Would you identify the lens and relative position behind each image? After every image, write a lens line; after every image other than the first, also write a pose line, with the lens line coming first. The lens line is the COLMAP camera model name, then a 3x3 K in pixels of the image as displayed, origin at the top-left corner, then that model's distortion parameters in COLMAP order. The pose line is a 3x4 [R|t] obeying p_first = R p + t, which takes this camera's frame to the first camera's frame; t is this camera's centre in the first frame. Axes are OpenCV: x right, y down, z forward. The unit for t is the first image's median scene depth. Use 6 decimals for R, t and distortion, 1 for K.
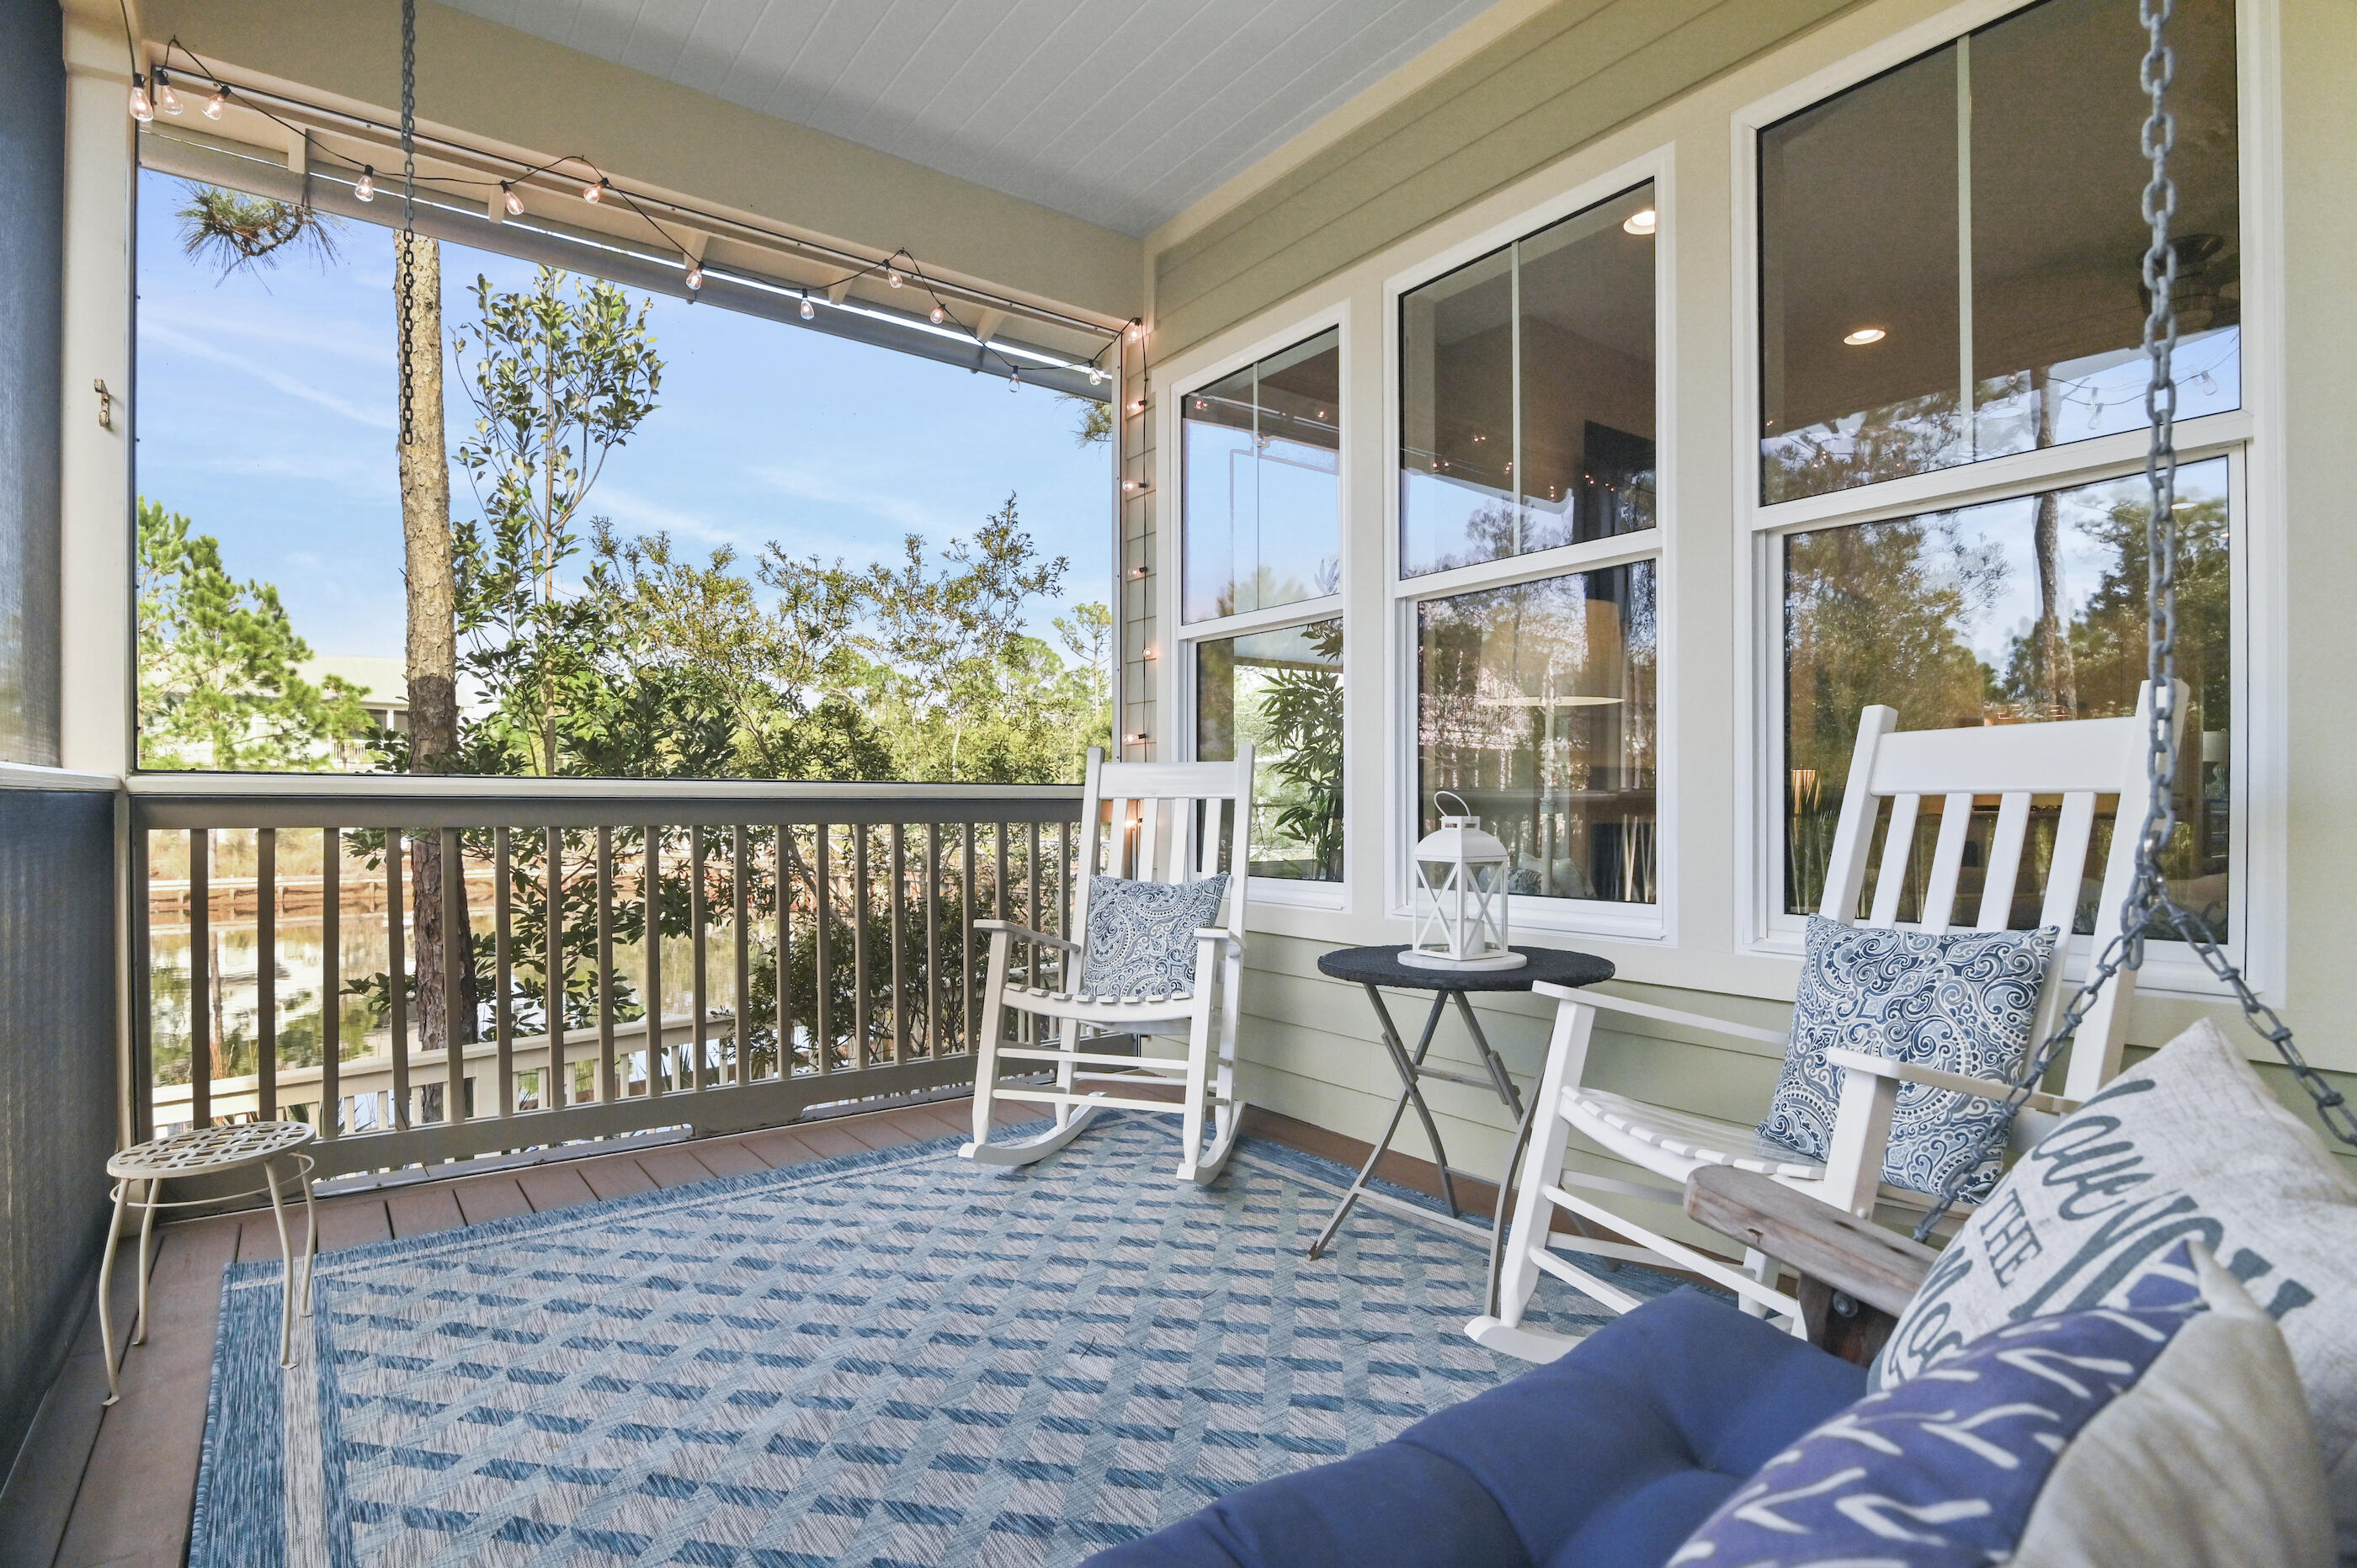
lens RADIAL K [[1188.6, 0, 1180.2], [0, 1188.6, 795.9], [0, 0, 1]] dist [0.003526, 0.000215]
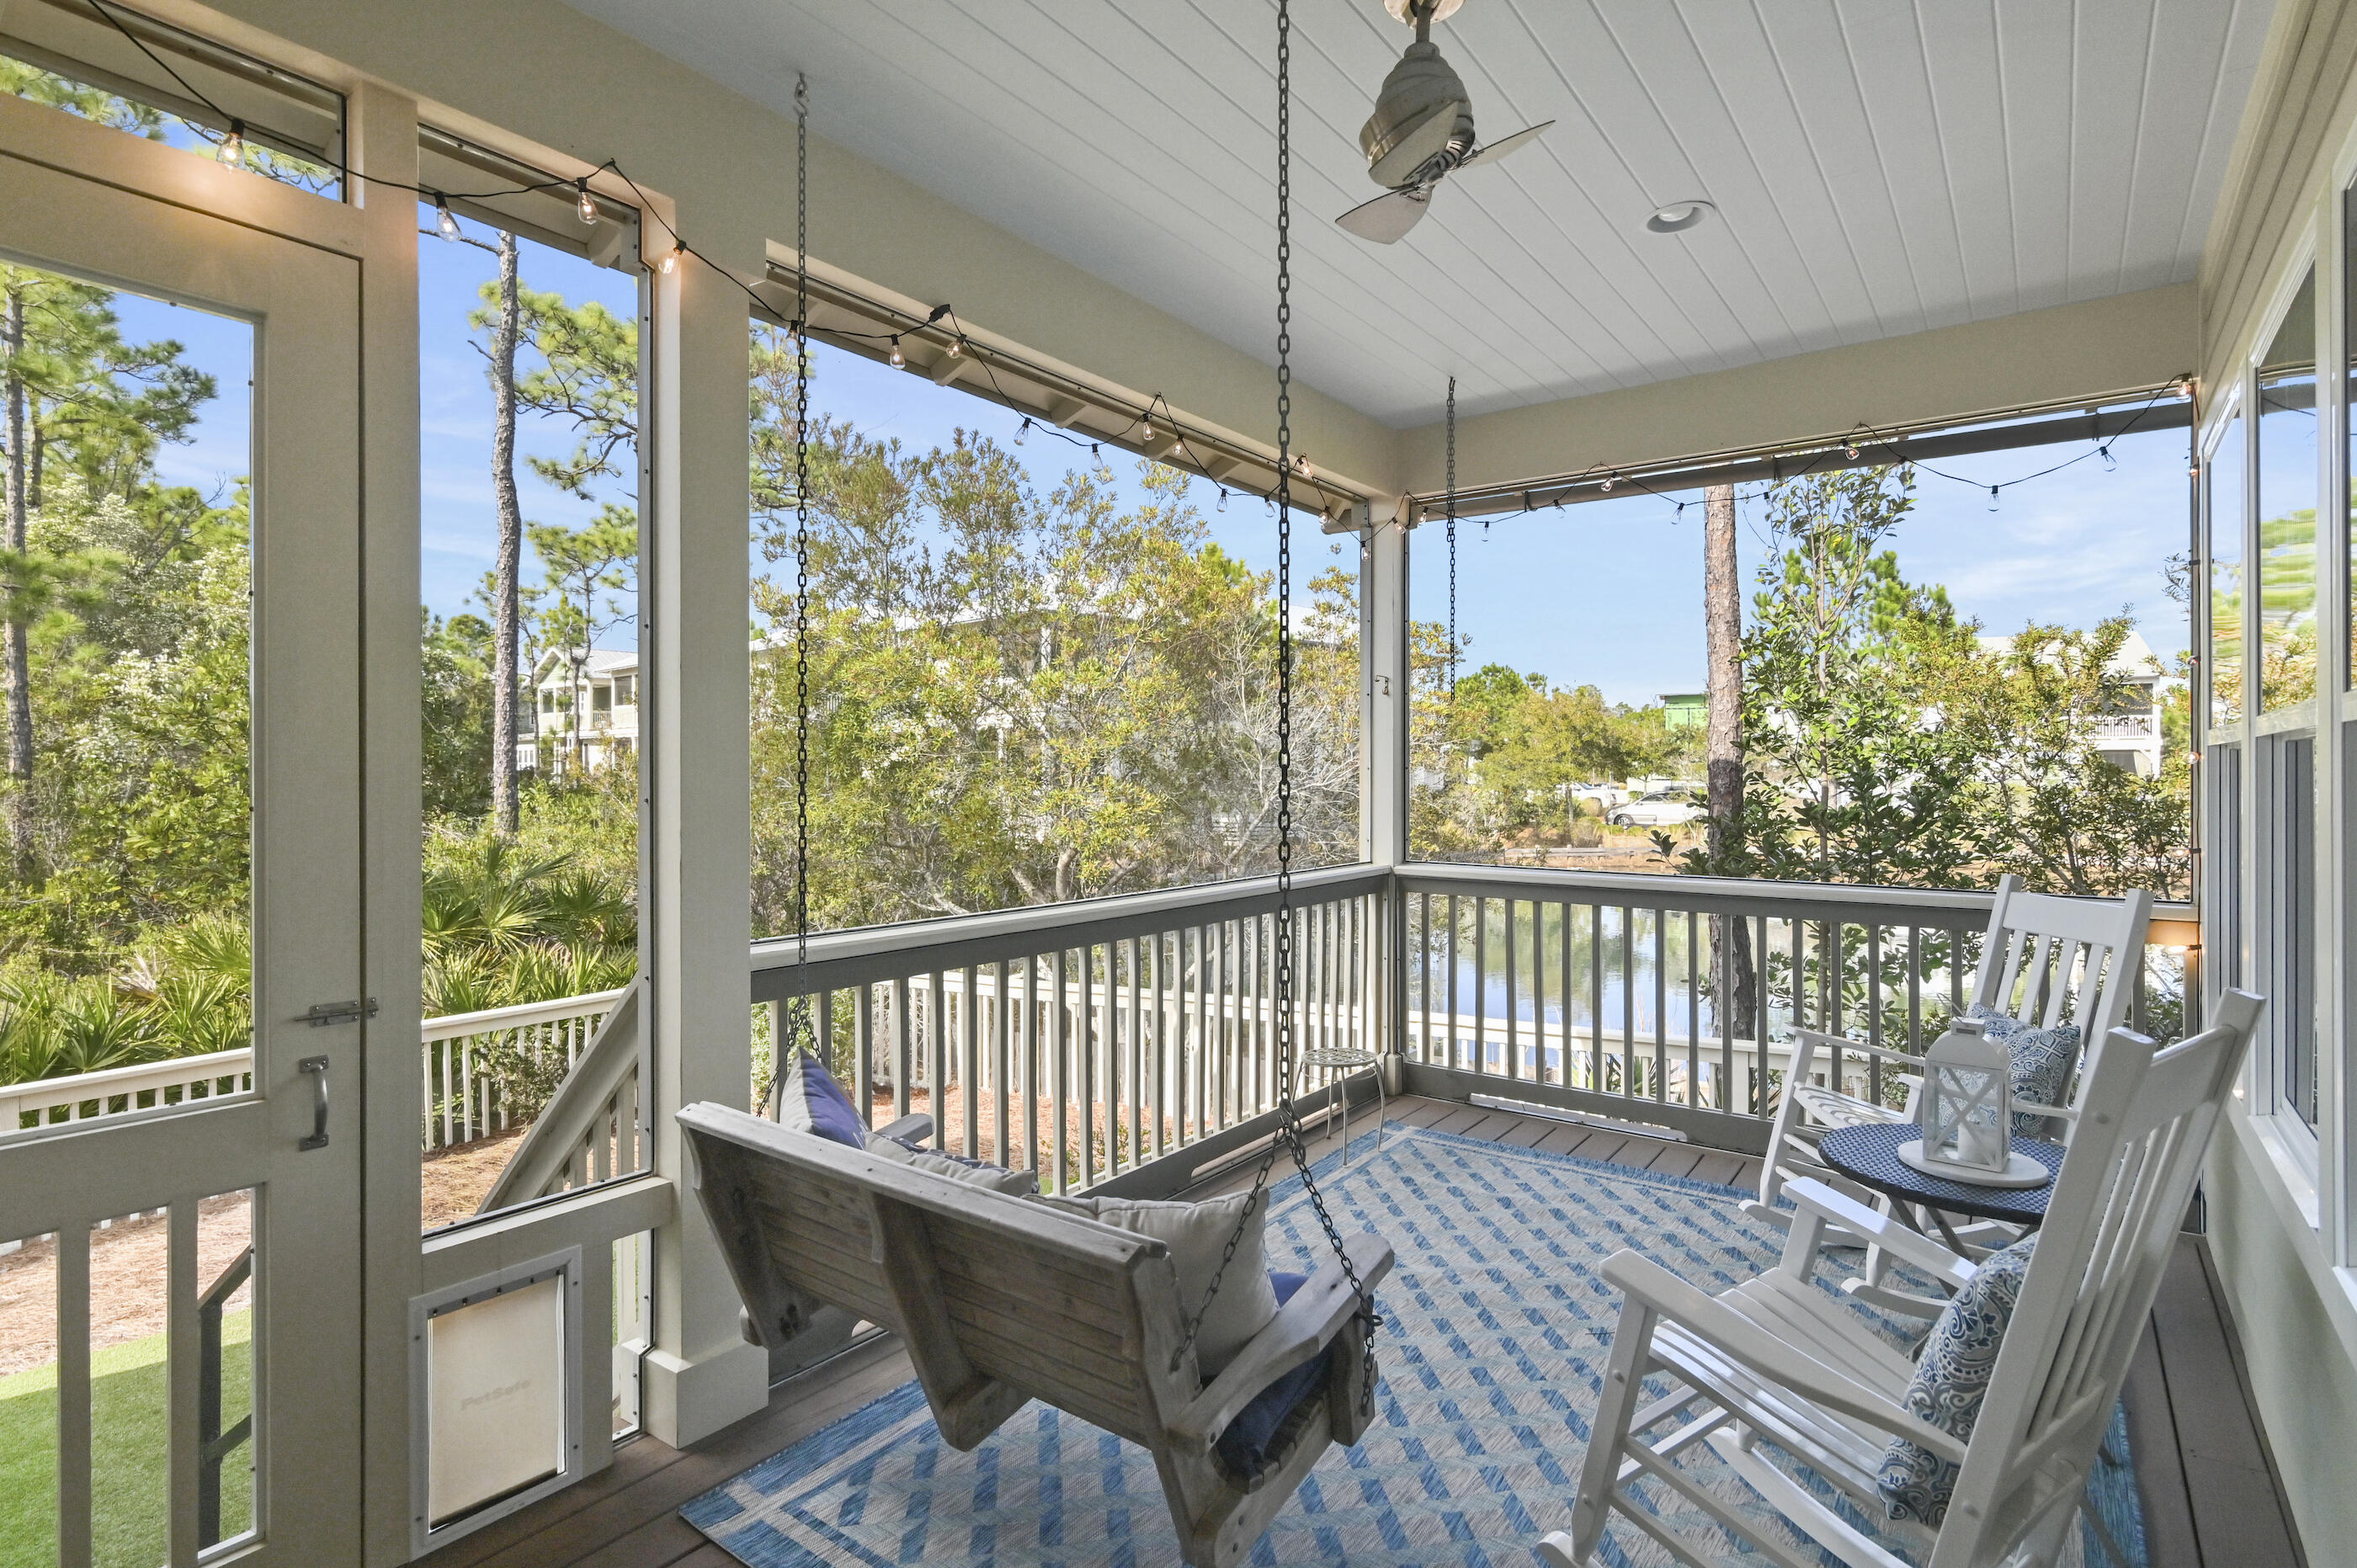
lens RADIAL K [[1188.6, 0, 1181.5], [0, 1188.6, 776.2], [0, 0, 1]] dist [0.003526, 0.000215]
pose [[0.301555, 0.005361, -0.953434, 0.947517], [0.006497, 0.999949, 0.007678, -0.190602], [0.953427, -0.008510, 0.301505, 0.063145]]
